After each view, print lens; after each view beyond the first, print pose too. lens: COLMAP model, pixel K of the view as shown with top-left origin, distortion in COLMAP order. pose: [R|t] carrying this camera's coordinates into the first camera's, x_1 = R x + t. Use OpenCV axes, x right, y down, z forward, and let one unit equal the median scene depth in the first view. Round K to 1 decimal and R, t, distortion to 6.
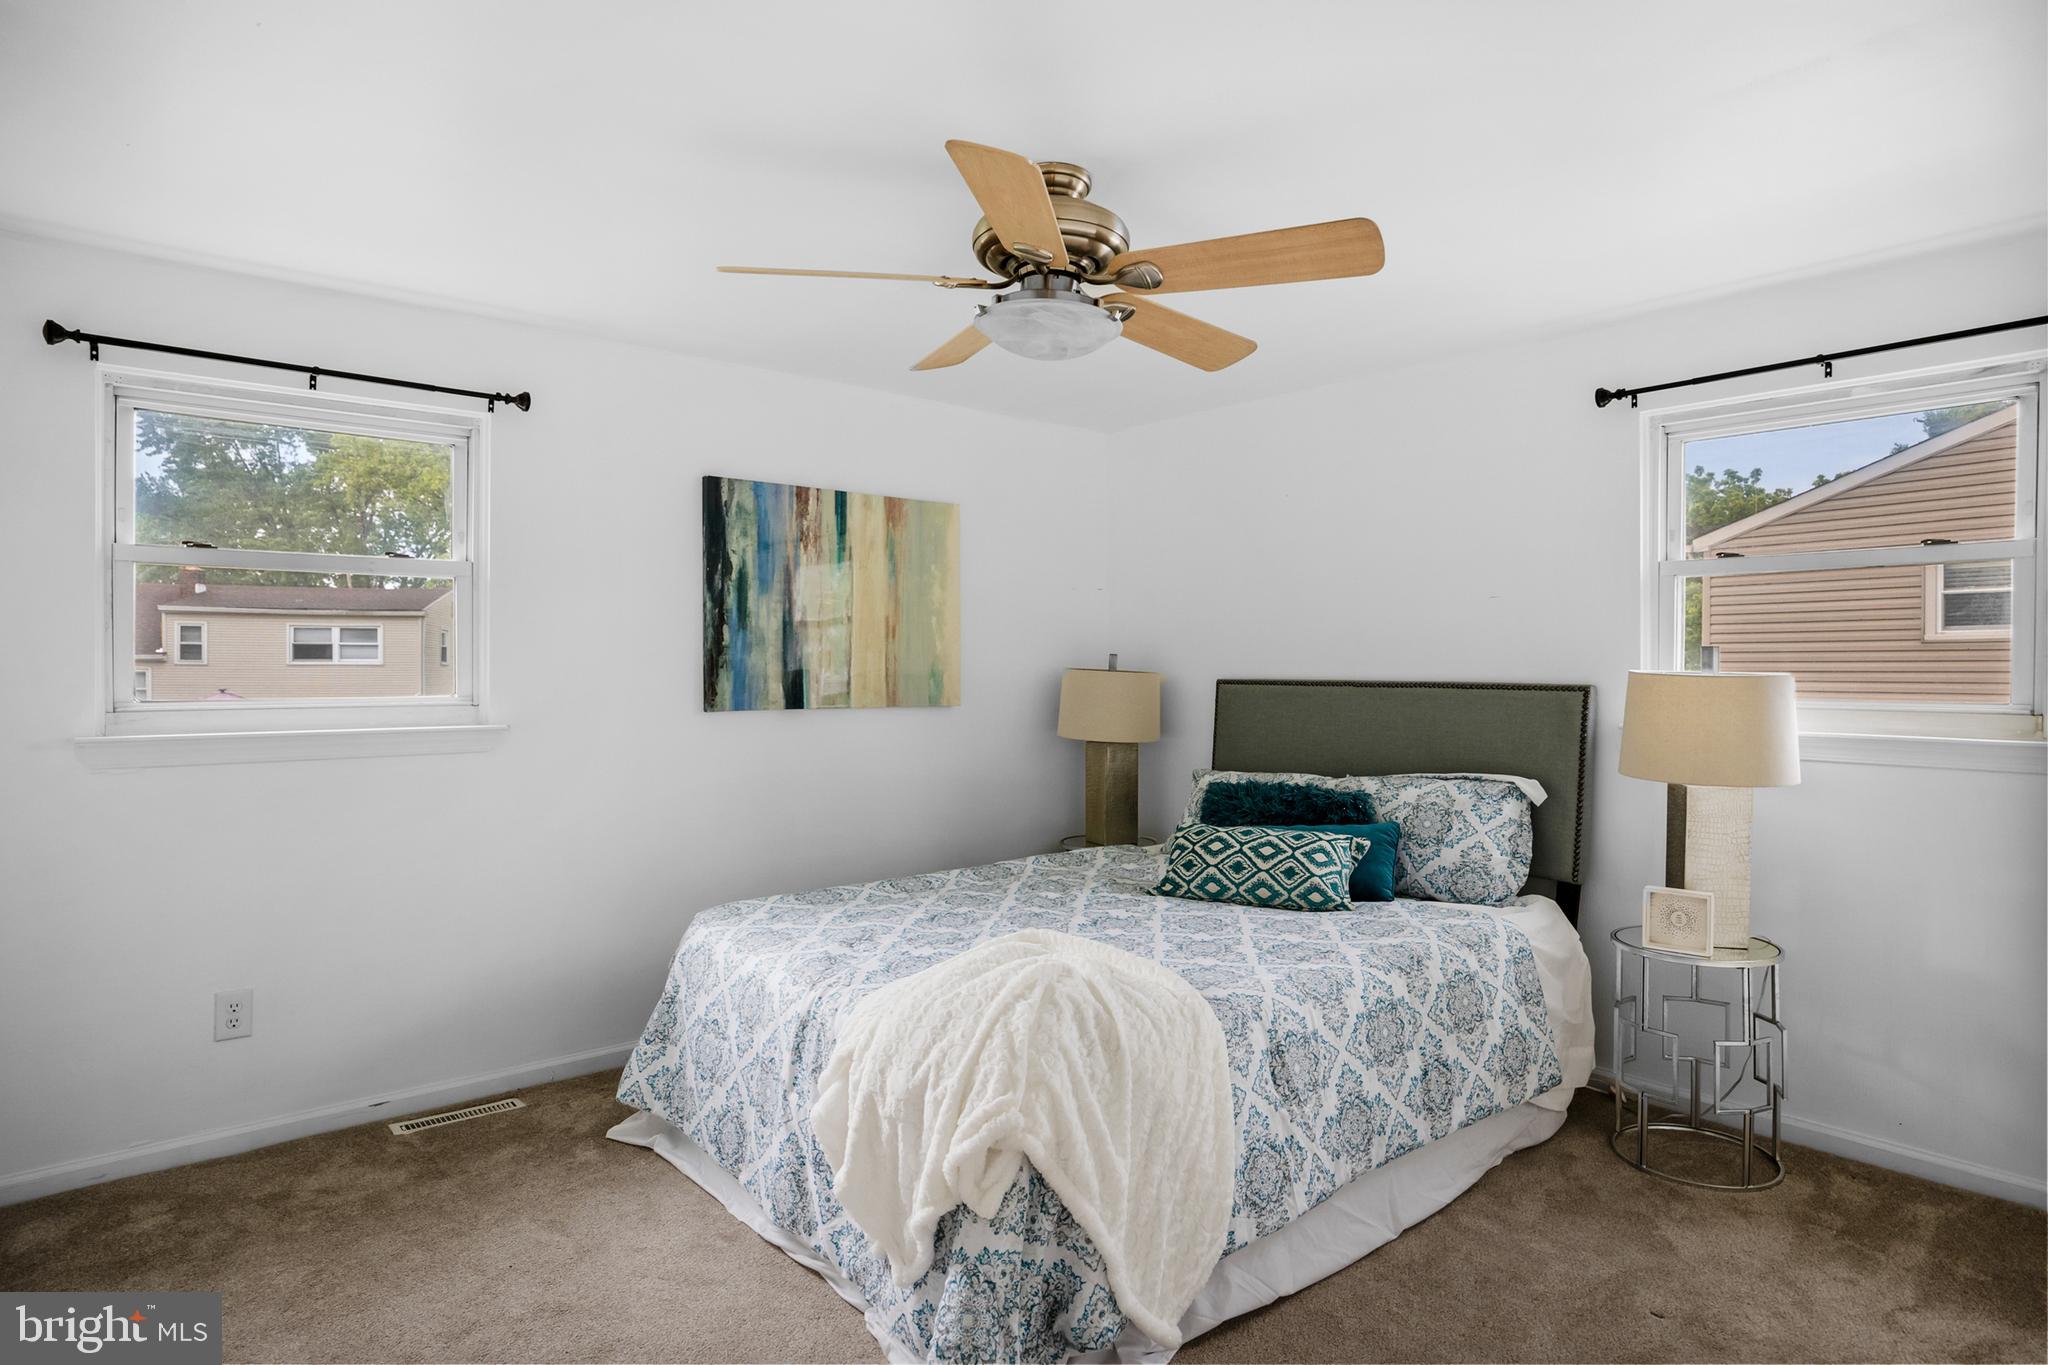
lens RADIAL K [[1183.2, 0, 1018.9], [0, 1183.2, 676.3], [0, 0, 1]] dist [-0.019154, -0.000648]
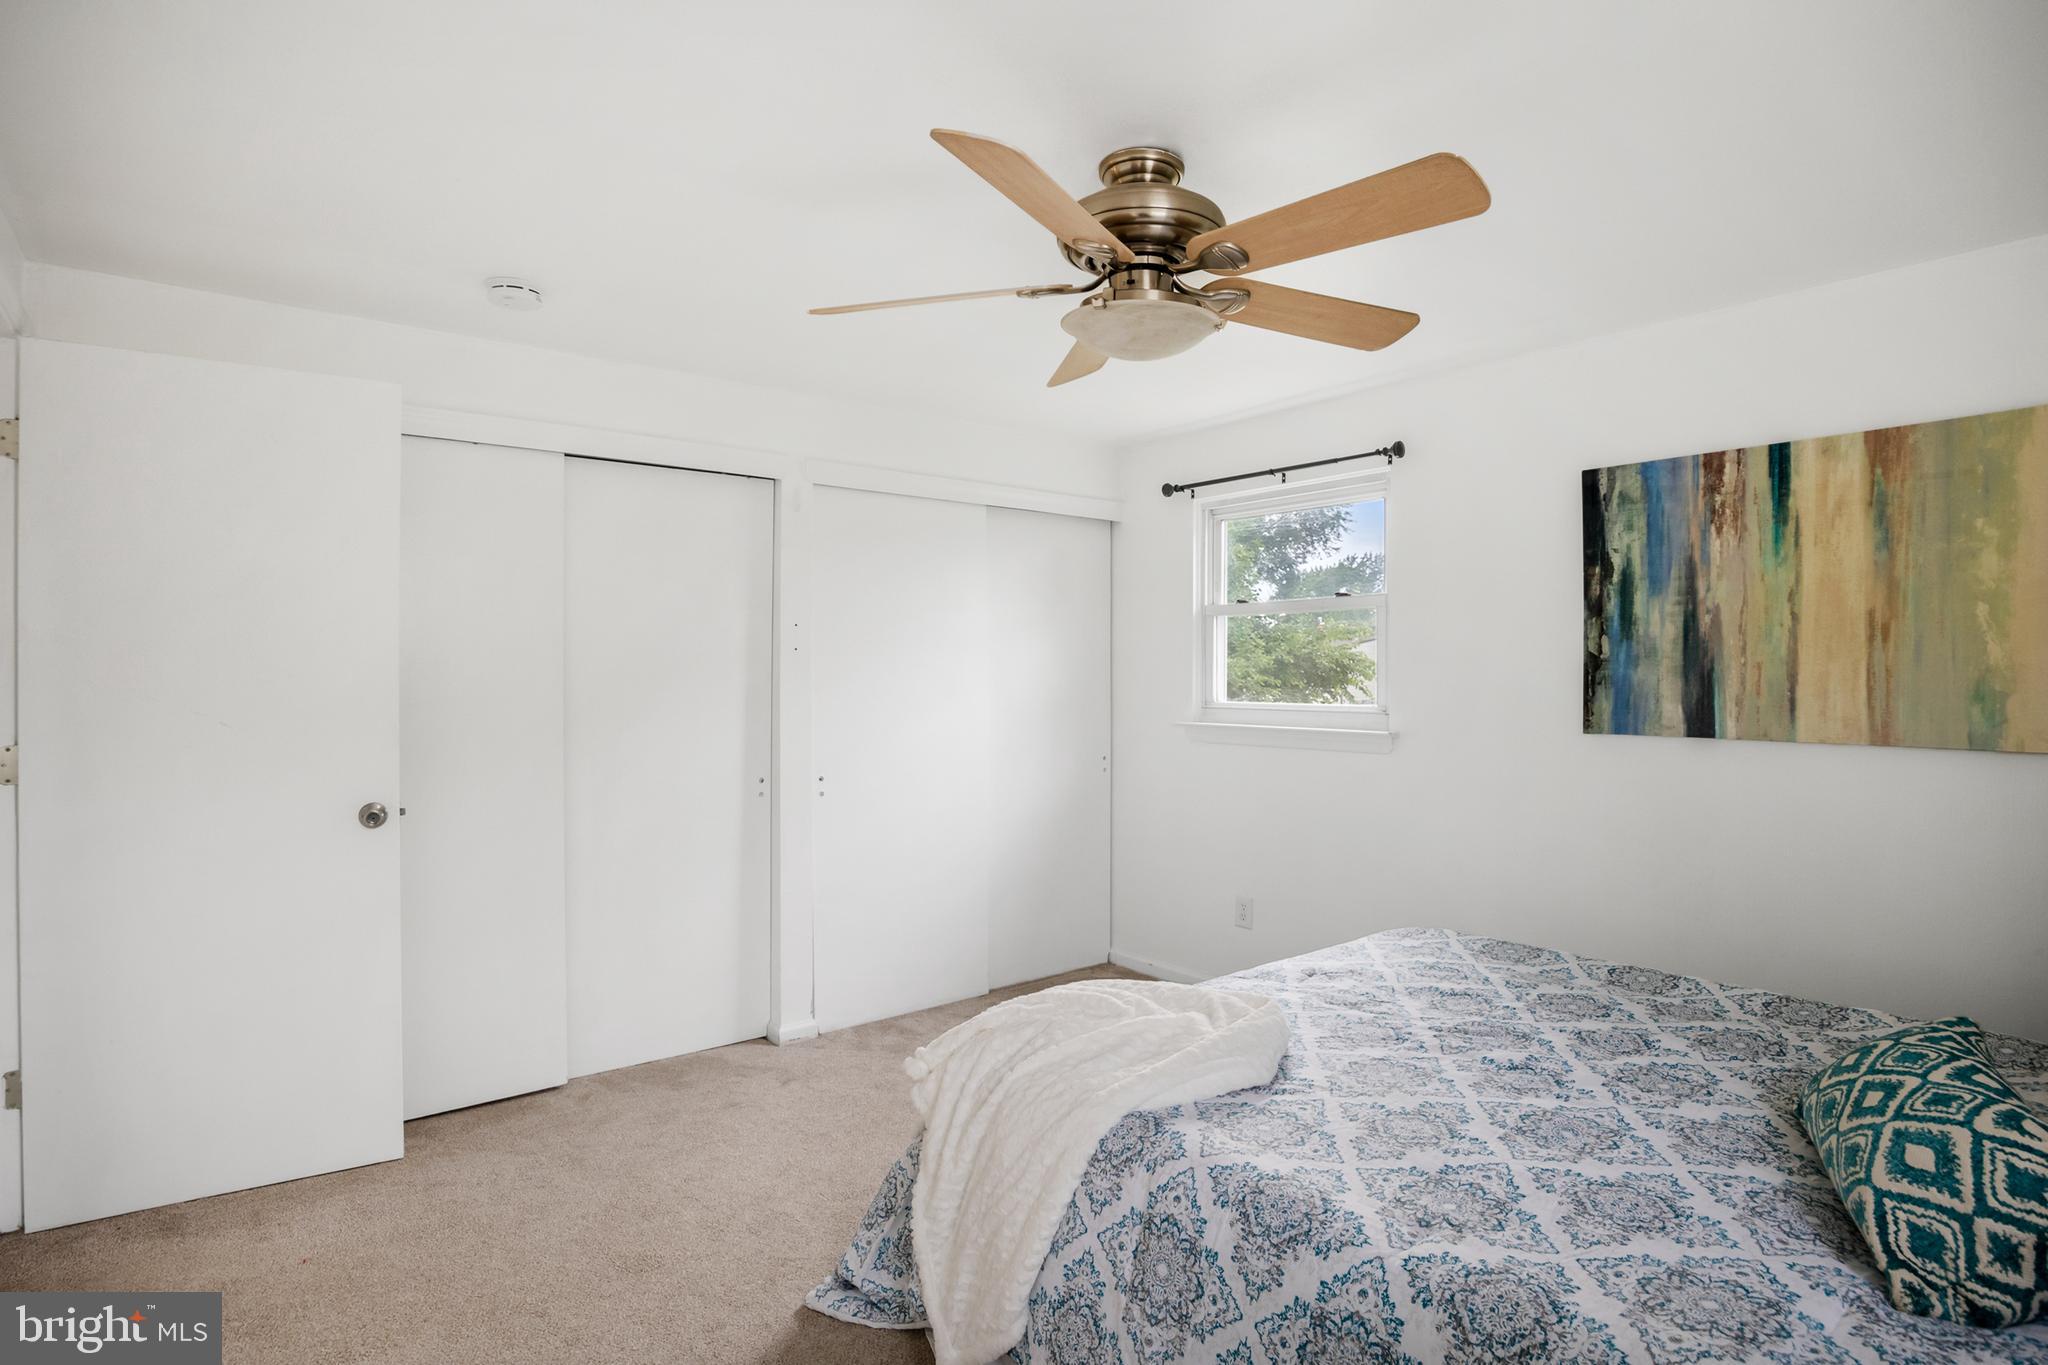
lens RADIAL K [[1048.1, 0, 1017.7], [0, 1048.1, 677.9], [0, 0, 1]] dist [-0.021946, -0.000474]
pose [[-0.017106, 0.001835, -0.999852, 0.515260], [-0.006962, 0.999974, 0.001954, -0.010301], [0.999829, 0.006994, -0.017093, 0.562784]]
